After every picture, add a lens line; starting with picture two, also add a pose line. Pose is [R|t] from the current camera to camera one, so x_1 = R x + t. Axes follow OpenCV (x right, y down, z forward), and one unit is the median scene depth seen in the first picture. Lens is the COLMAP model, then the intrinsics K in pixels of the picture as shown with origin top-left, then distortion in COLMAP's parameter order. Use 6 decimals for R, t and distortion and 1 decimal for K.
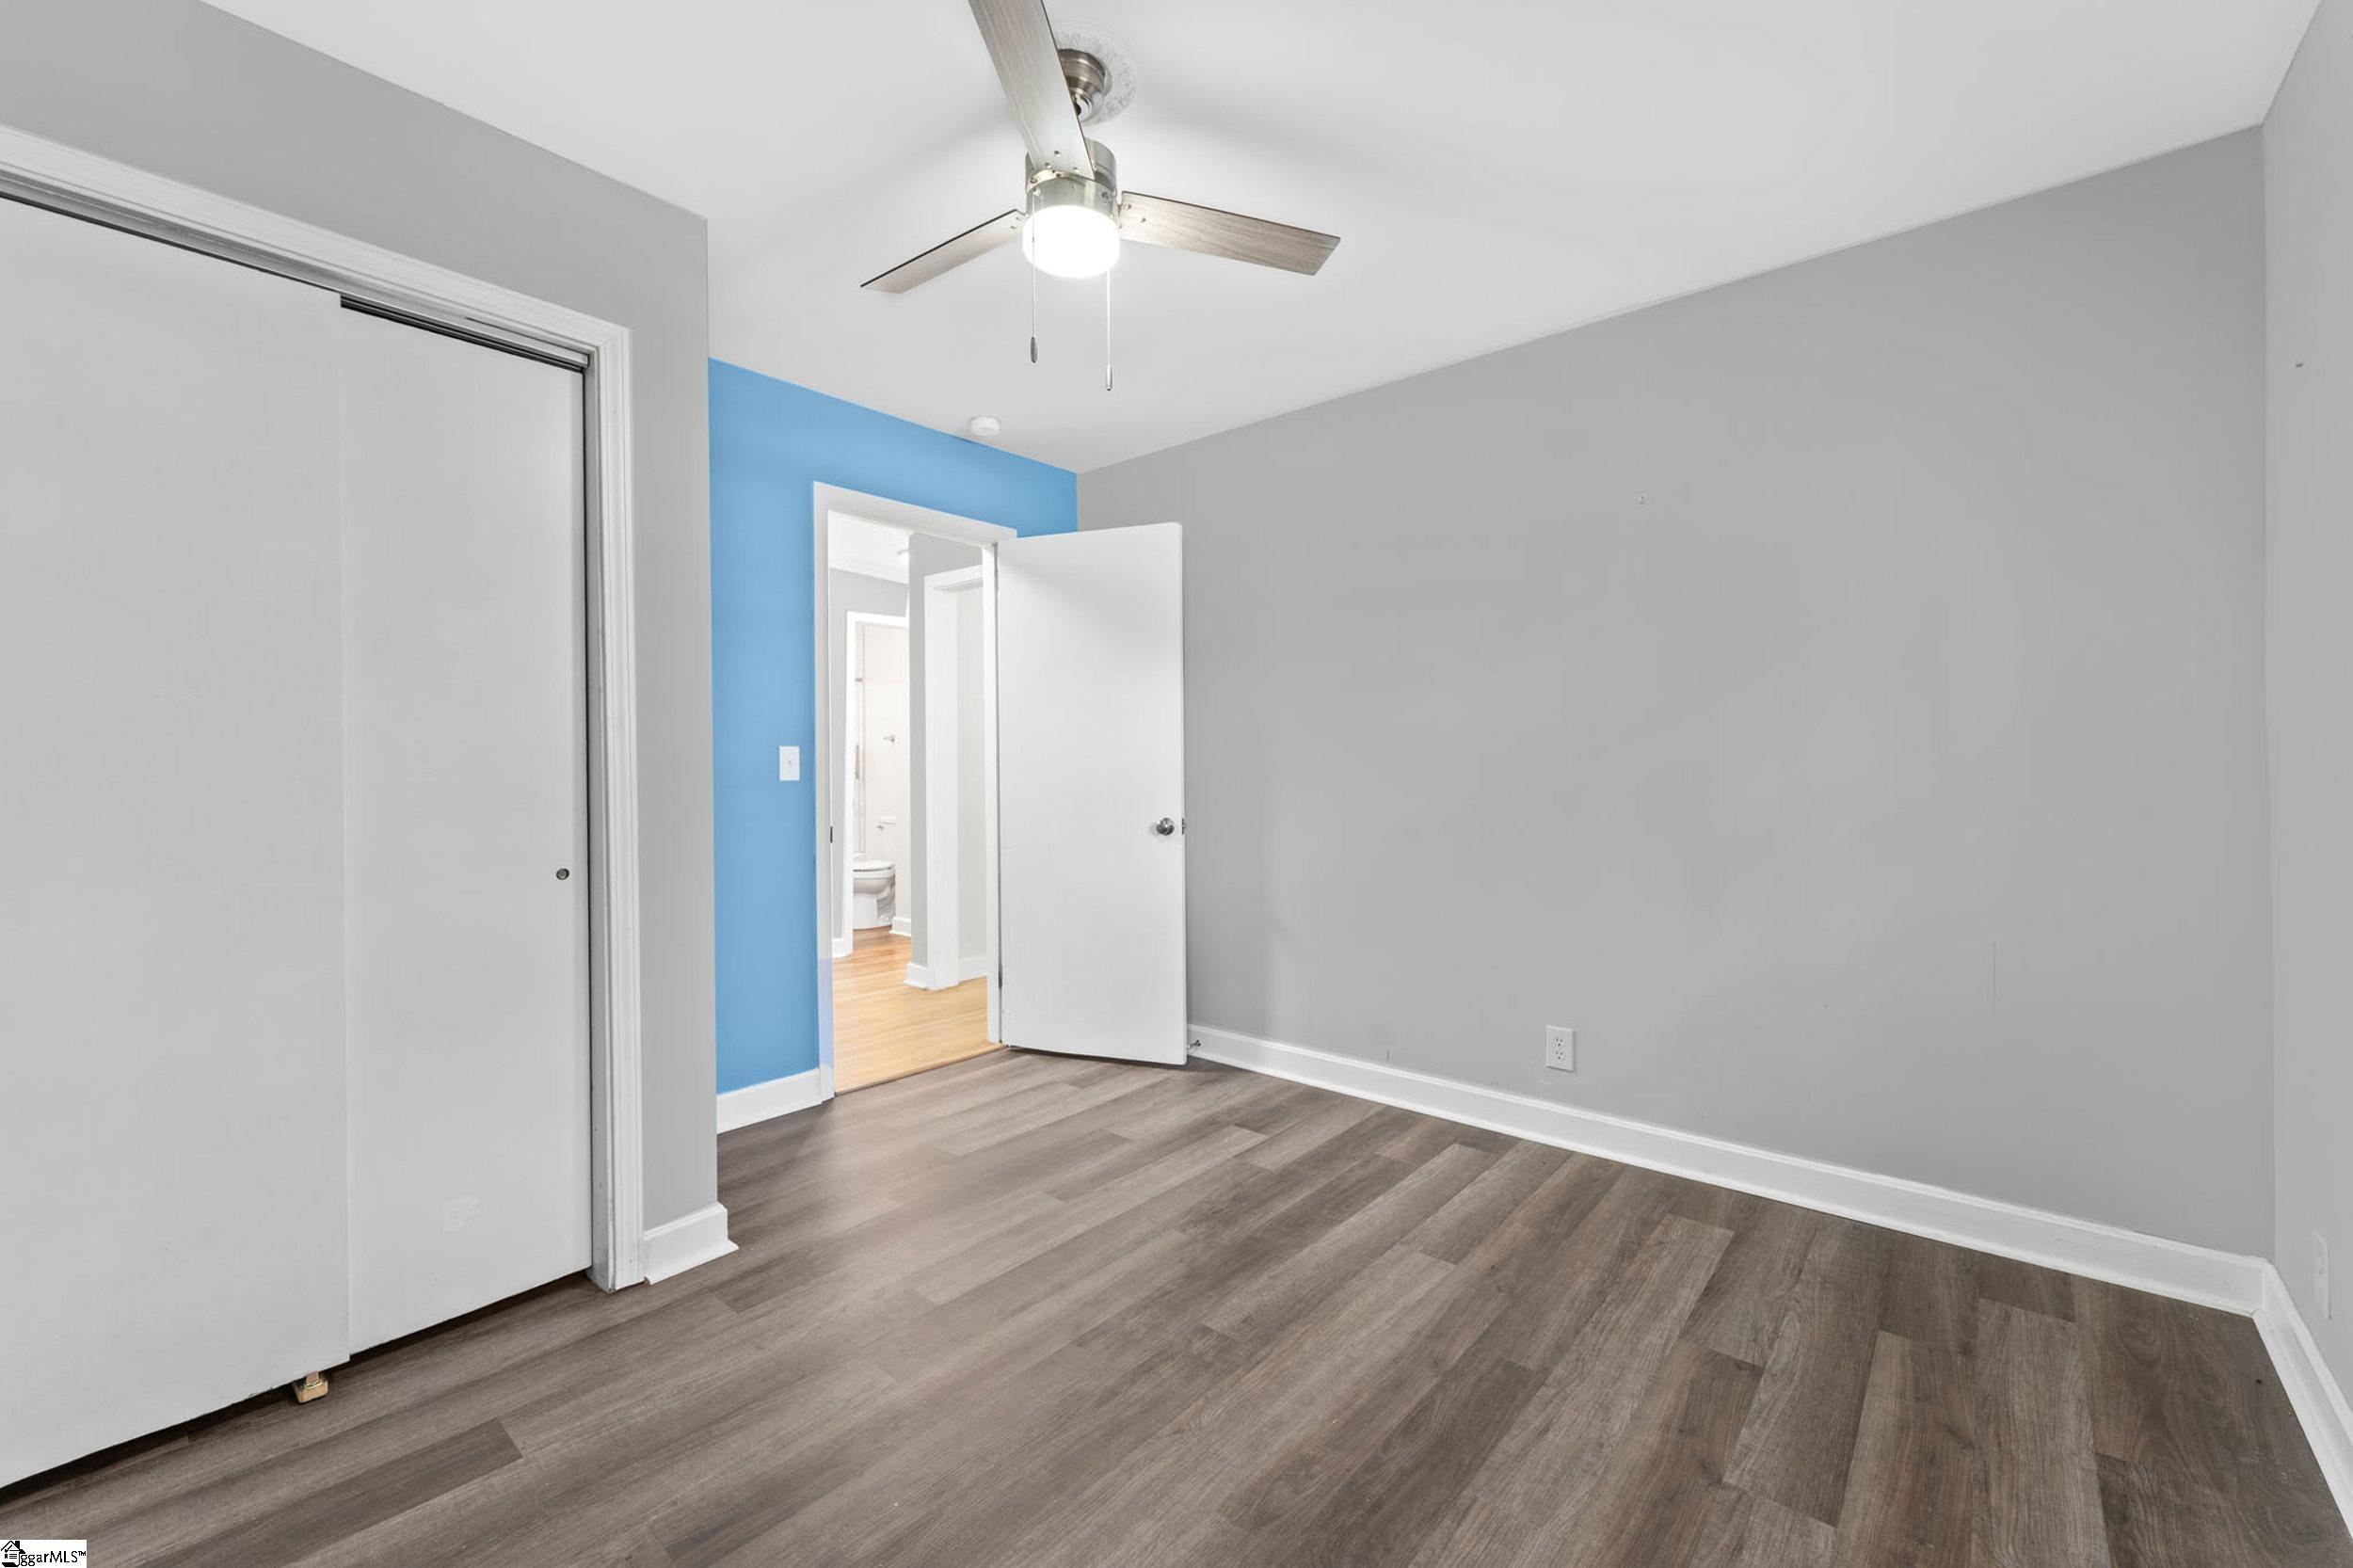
lens RADIAL K [[960.1, 0, 1167.1], [0, 960.1, 774.8], [0, 0, 1]] dist [0.001574, 0.000011]
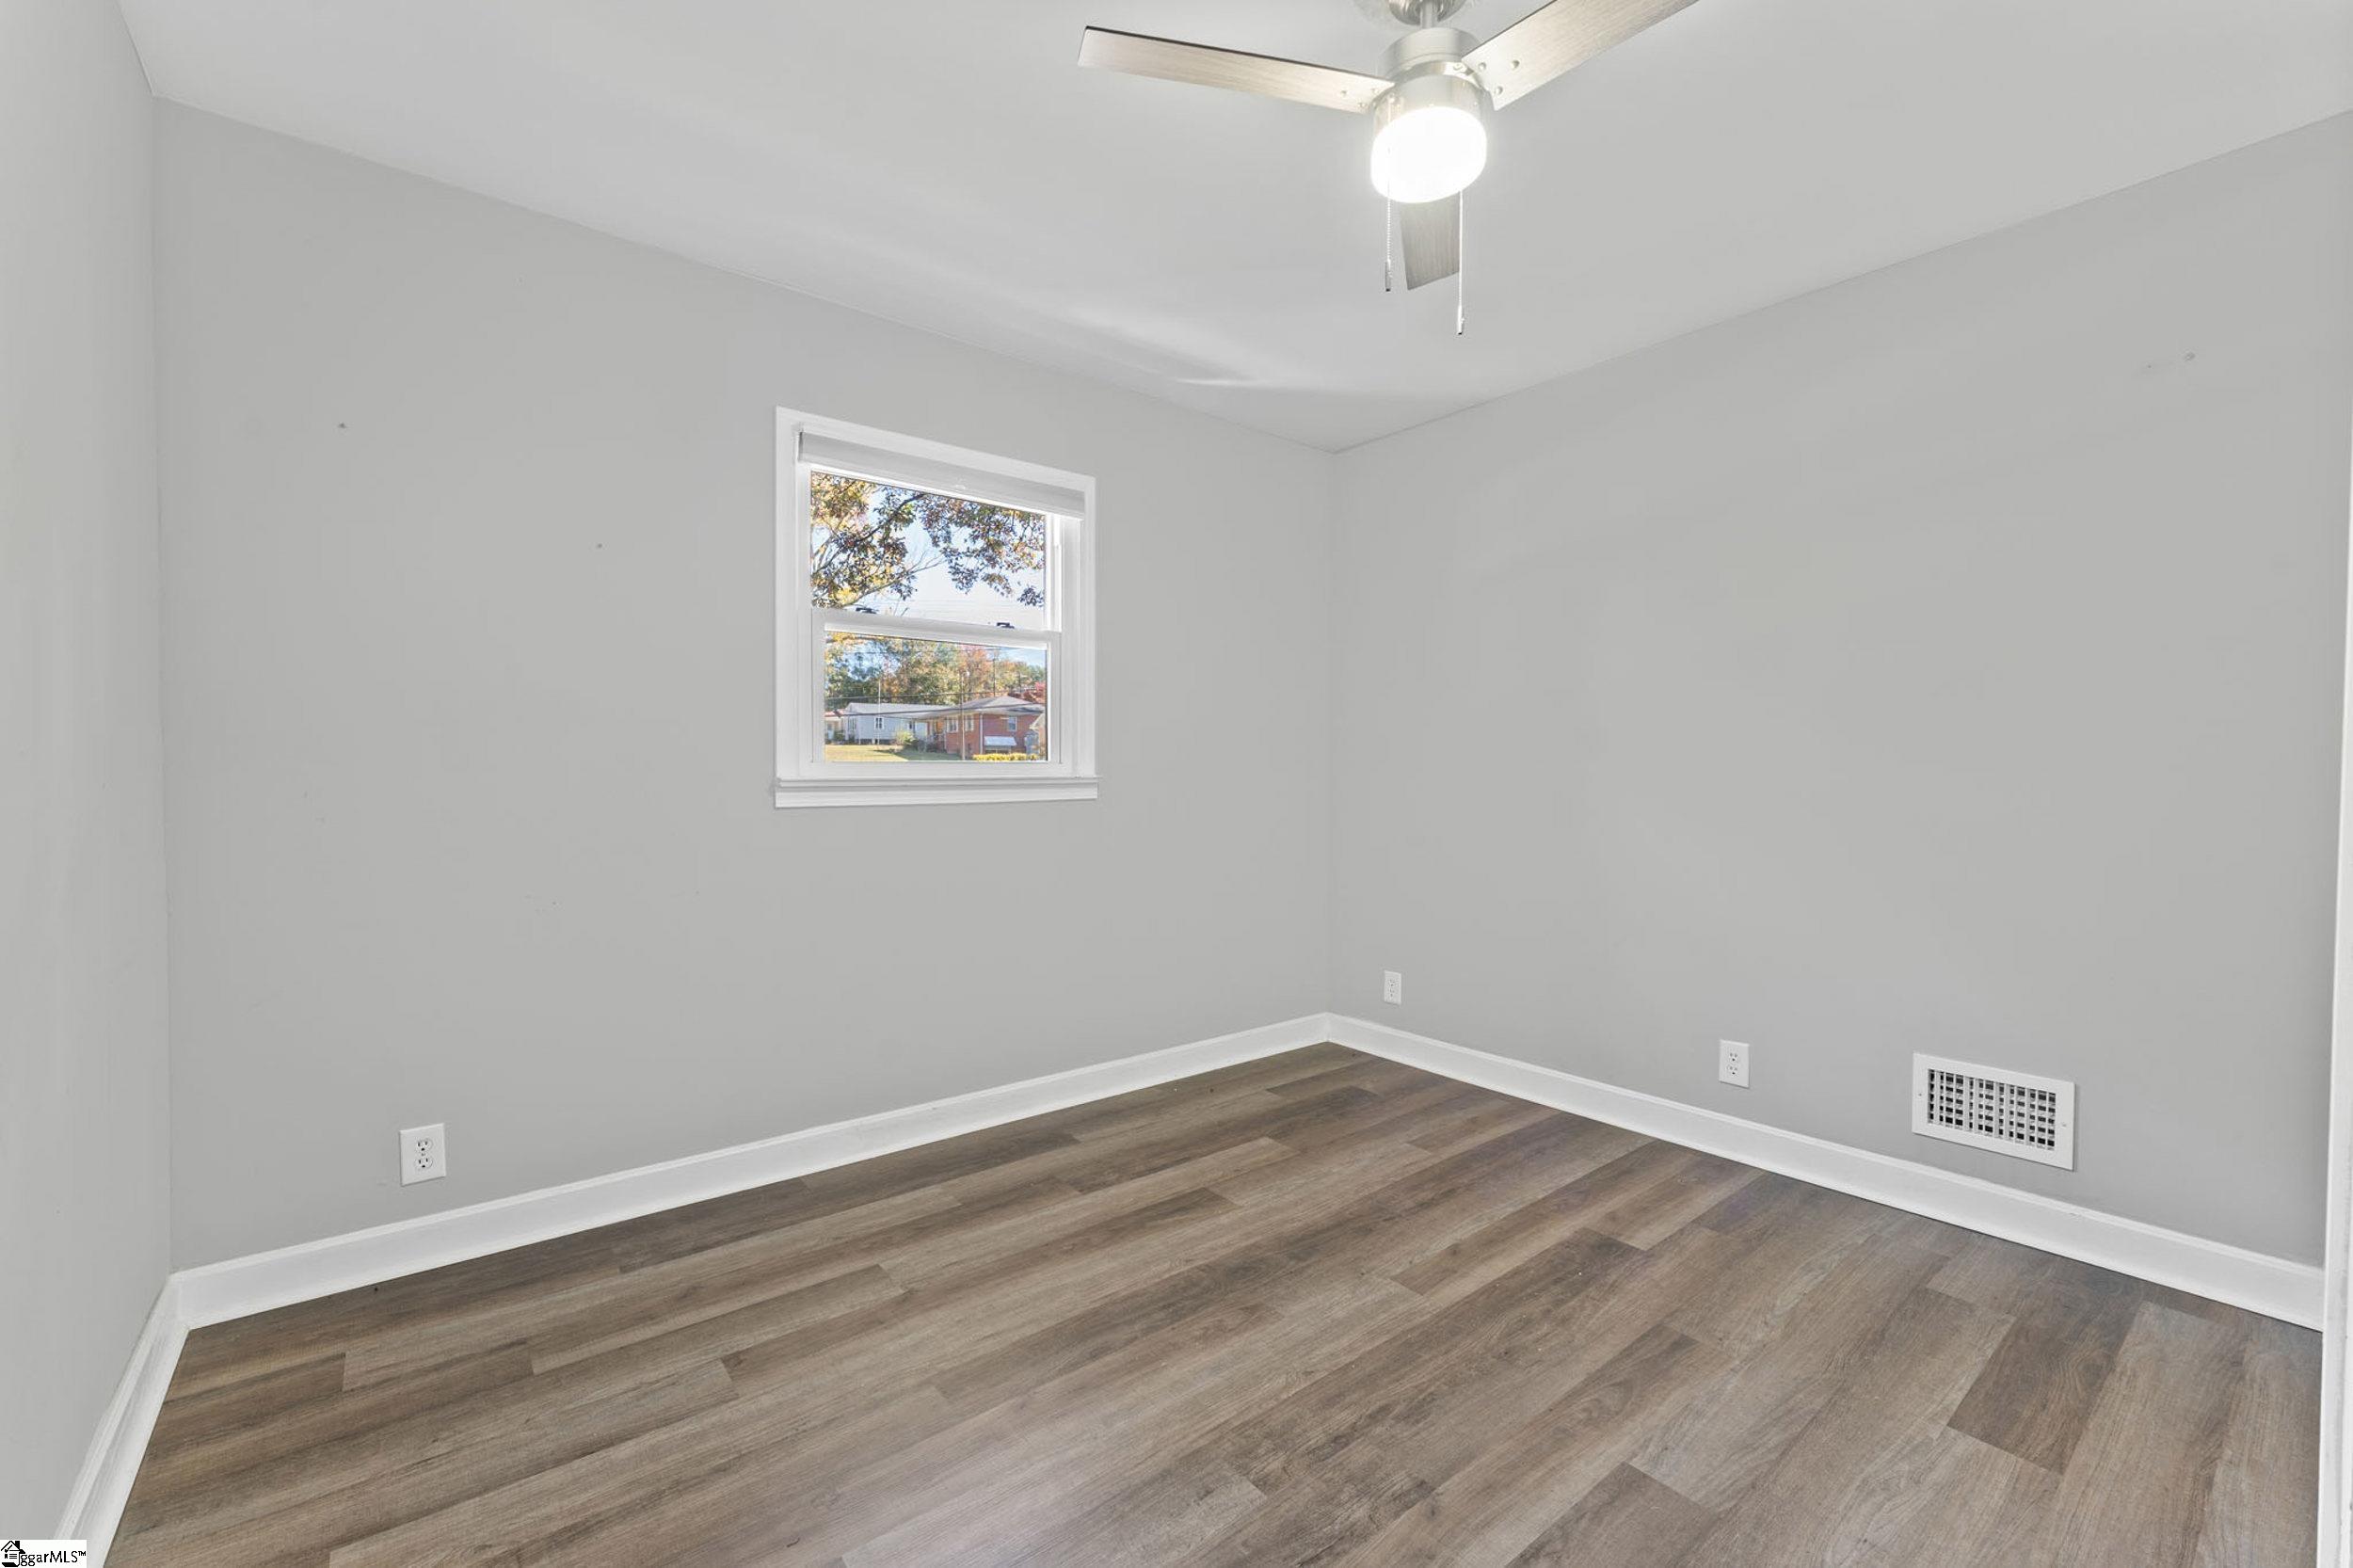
lens RADIAL K [[960.1, 0, 1167.1], [0, 960.1, 774.8], [0, 0, 1]] dist [0.001574, 0.000011]
pose [[-0.981848, -0.000409, 0.189671, -0.035080], [0.003367, 0.999803, 0.019584, -0.016392], [-0.189641, 0.019868, -0.981652, 1.973079]]
